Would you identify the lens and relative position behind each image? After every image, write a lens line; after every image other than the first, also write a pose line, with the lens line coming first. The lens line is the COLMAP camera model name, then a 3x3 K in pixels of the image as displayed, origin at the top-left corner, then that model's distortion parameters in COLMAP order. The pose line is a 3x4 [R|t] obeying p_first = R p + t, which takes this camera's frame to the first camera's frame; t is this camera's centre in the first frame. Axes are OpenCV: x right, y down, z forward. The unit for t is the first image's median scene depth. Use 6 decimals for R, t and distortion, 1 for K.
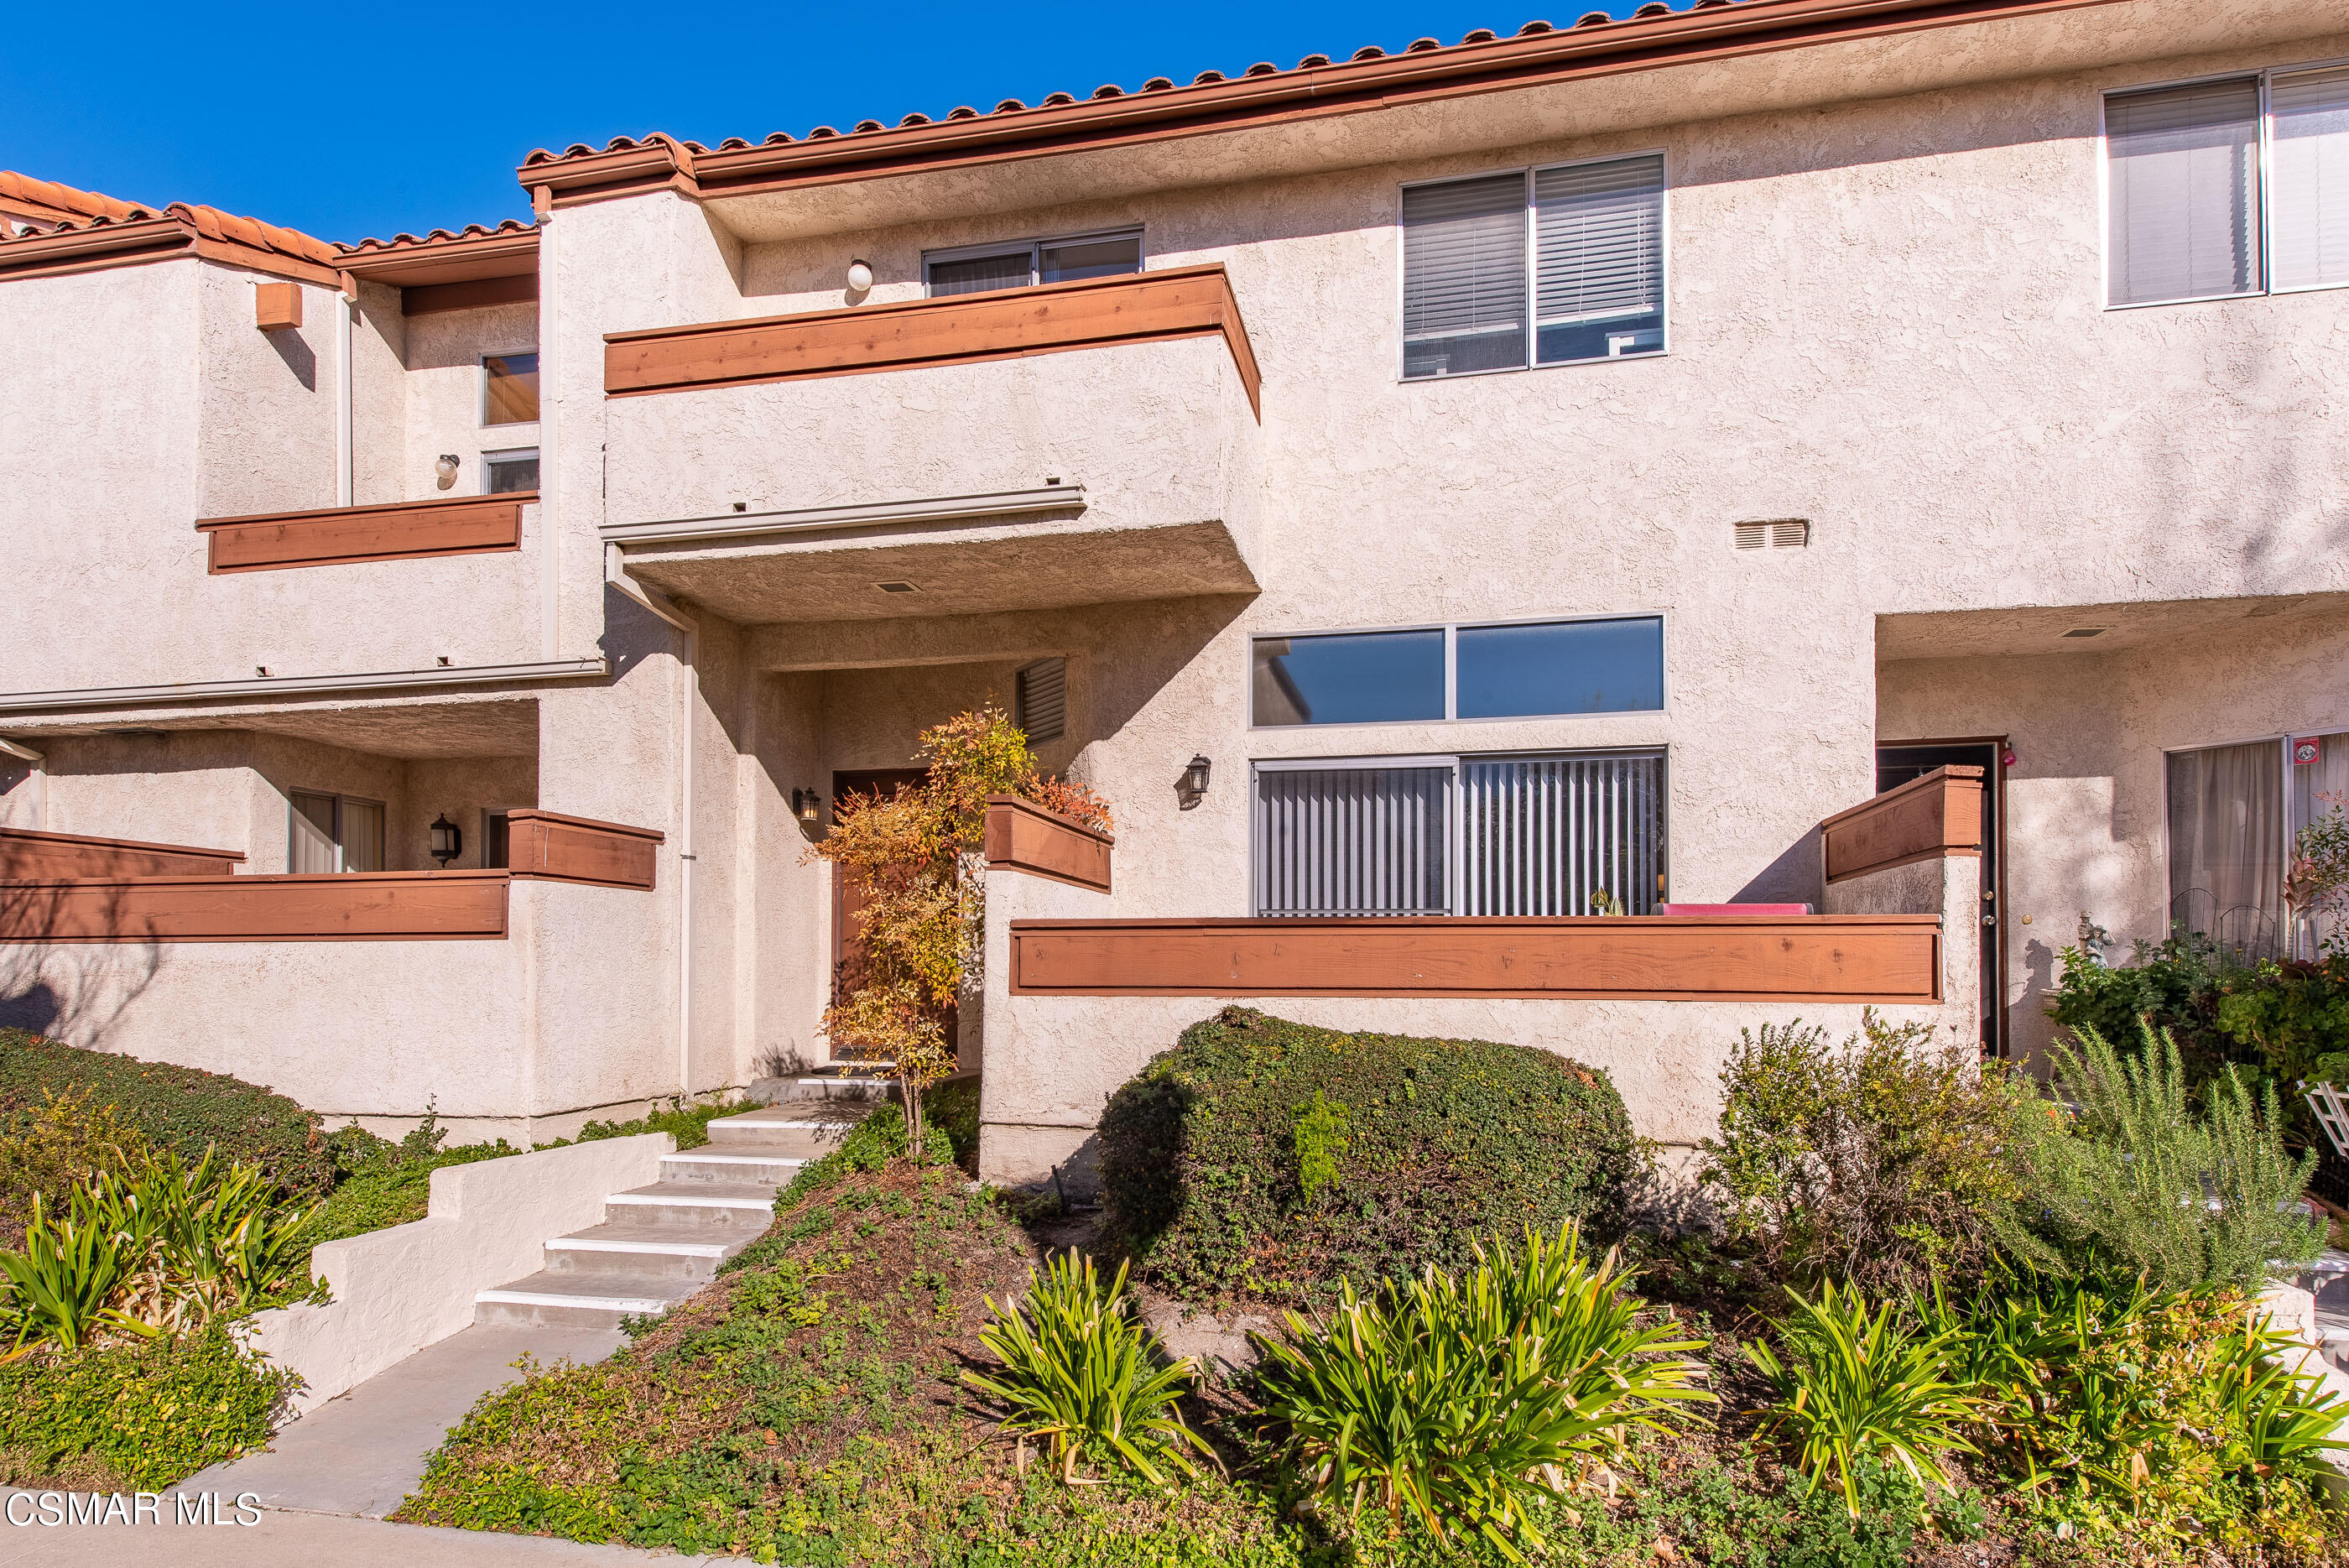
lens RADIAL K [[1331.0, 0, 1171.9], [0, 1331.0, 976.0], [0, 0, 1]] dist [0.004314, -0.001888]
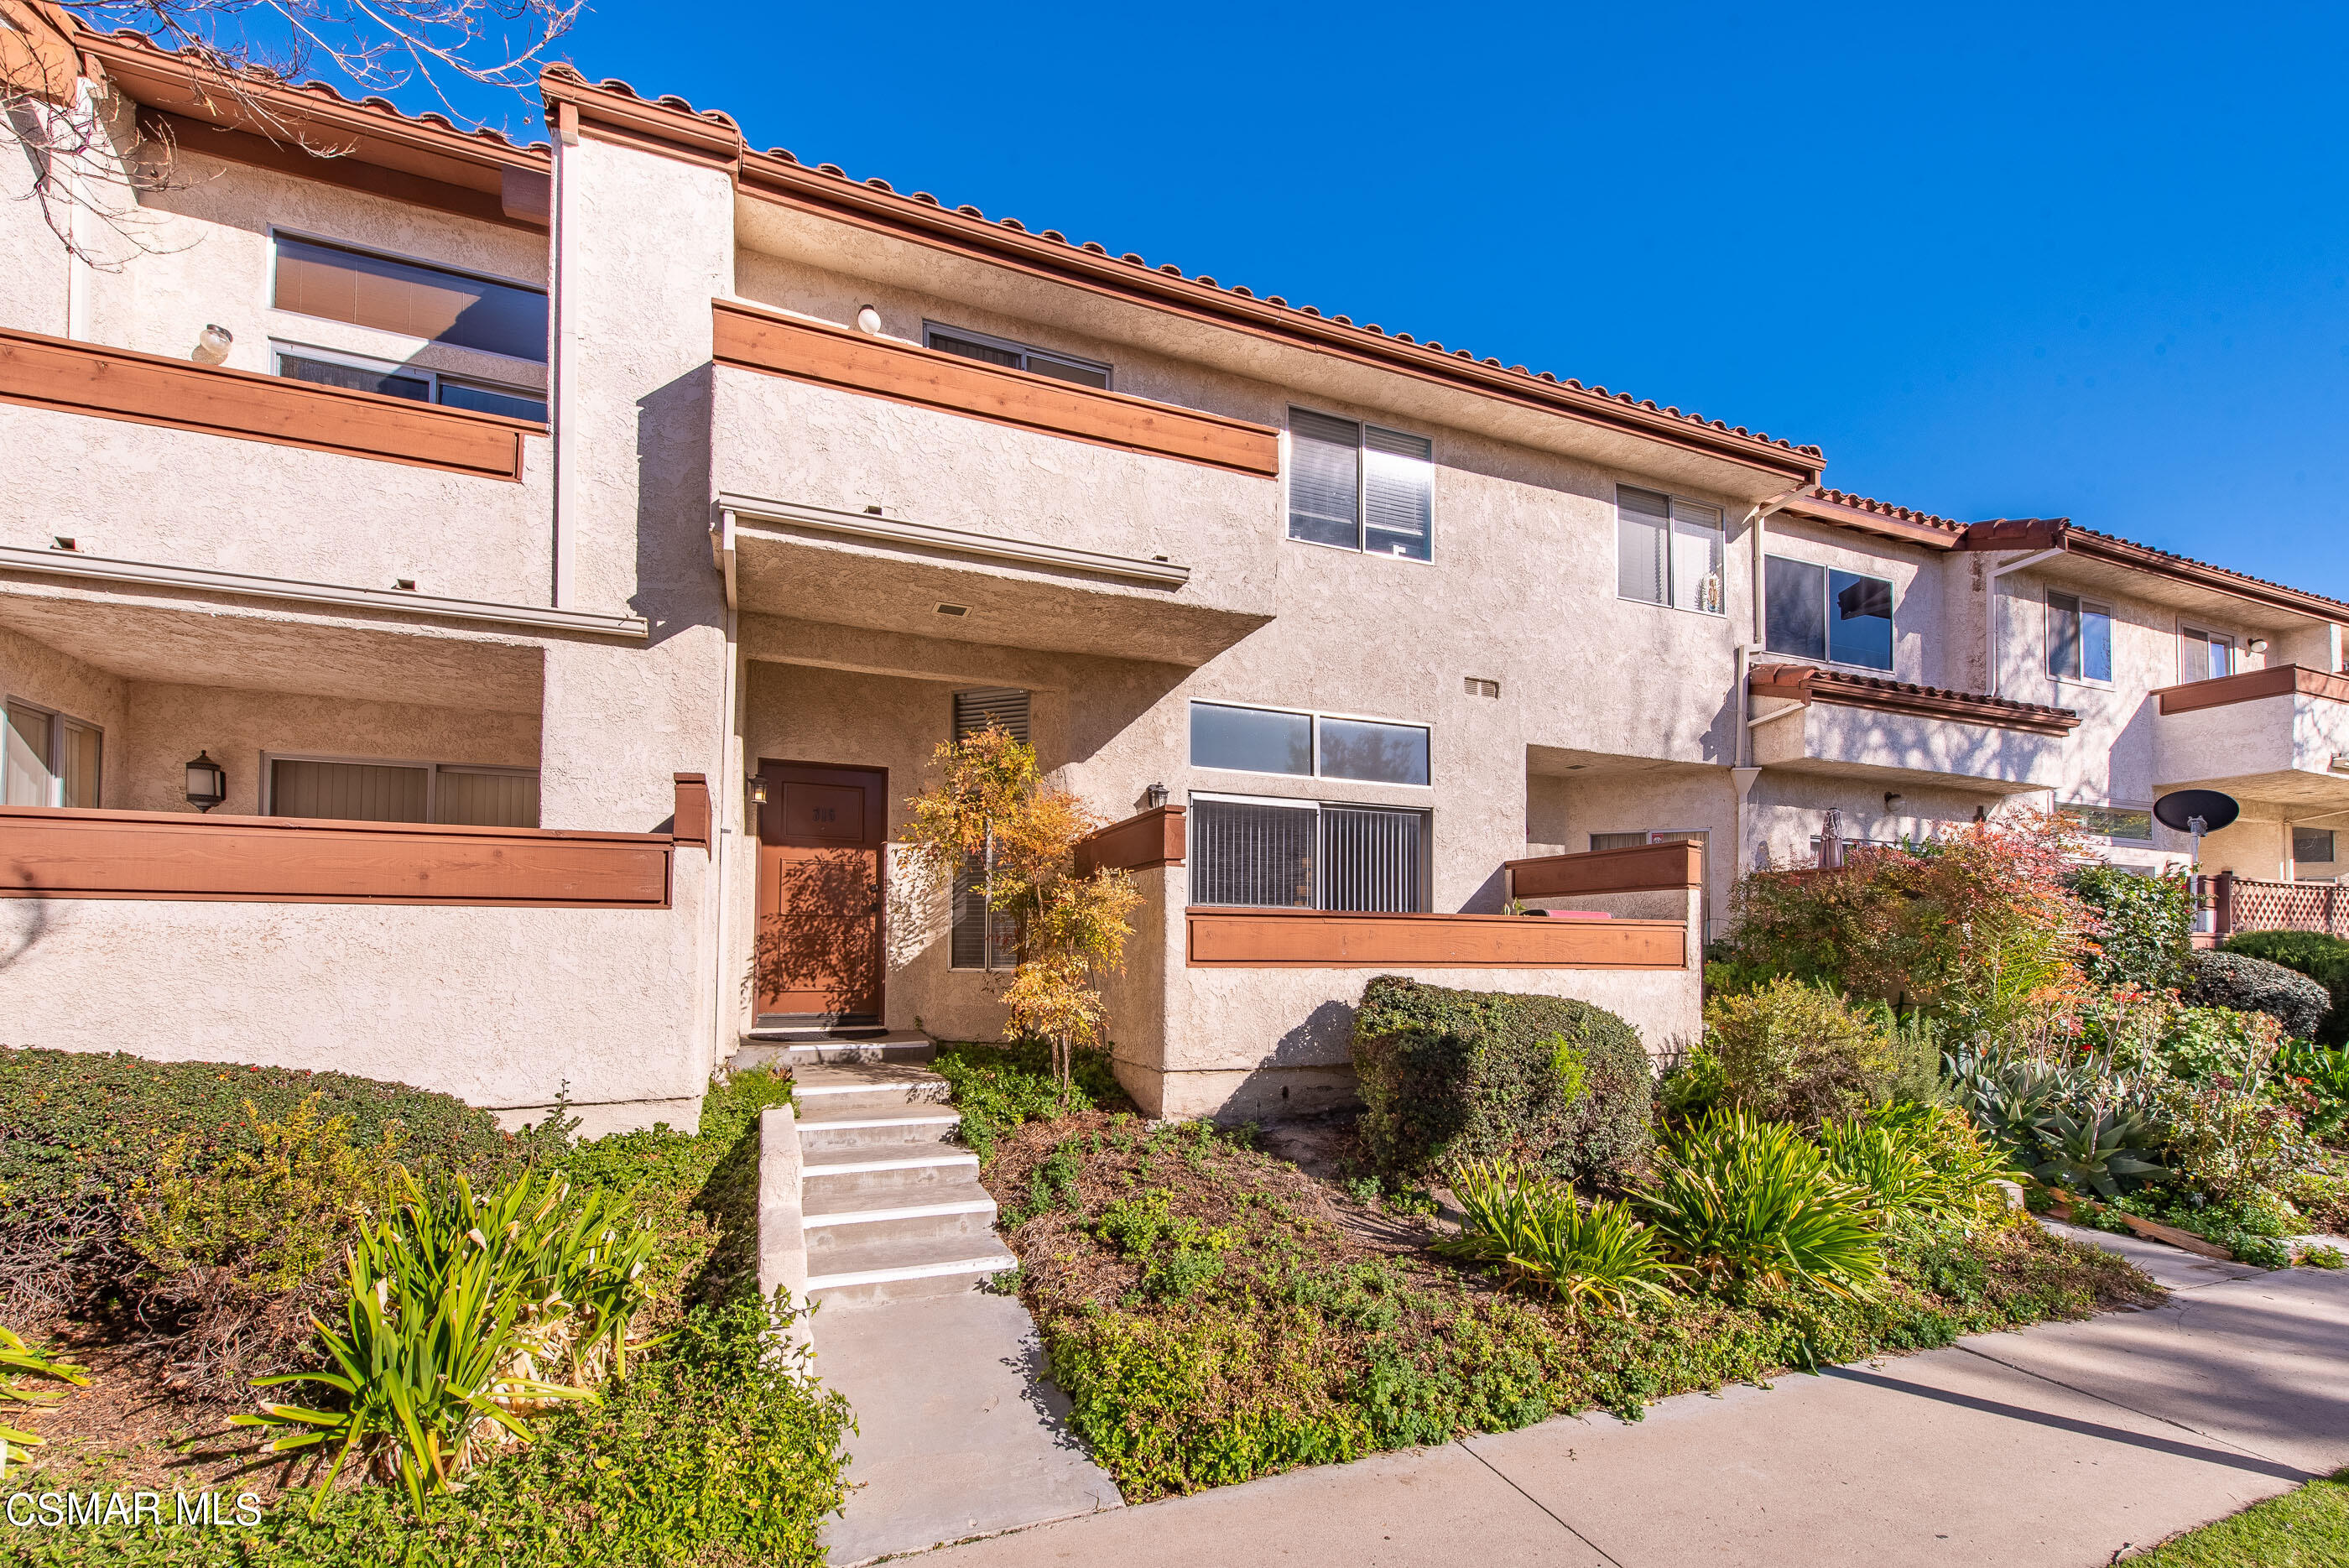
lens RADIAL K [[972.0, 0, 1175.7], [0, 972.0, 942.7], [0, 0, 1]] dist [-0.000959, 0.000121]
pose [[0.824625, 0.010266, 0.565587, -0.545205], [-0.006297, 0.999940, -0.008968, -0.000194], [-0.565645, 0.003834, 0.824640, 0.216084]]
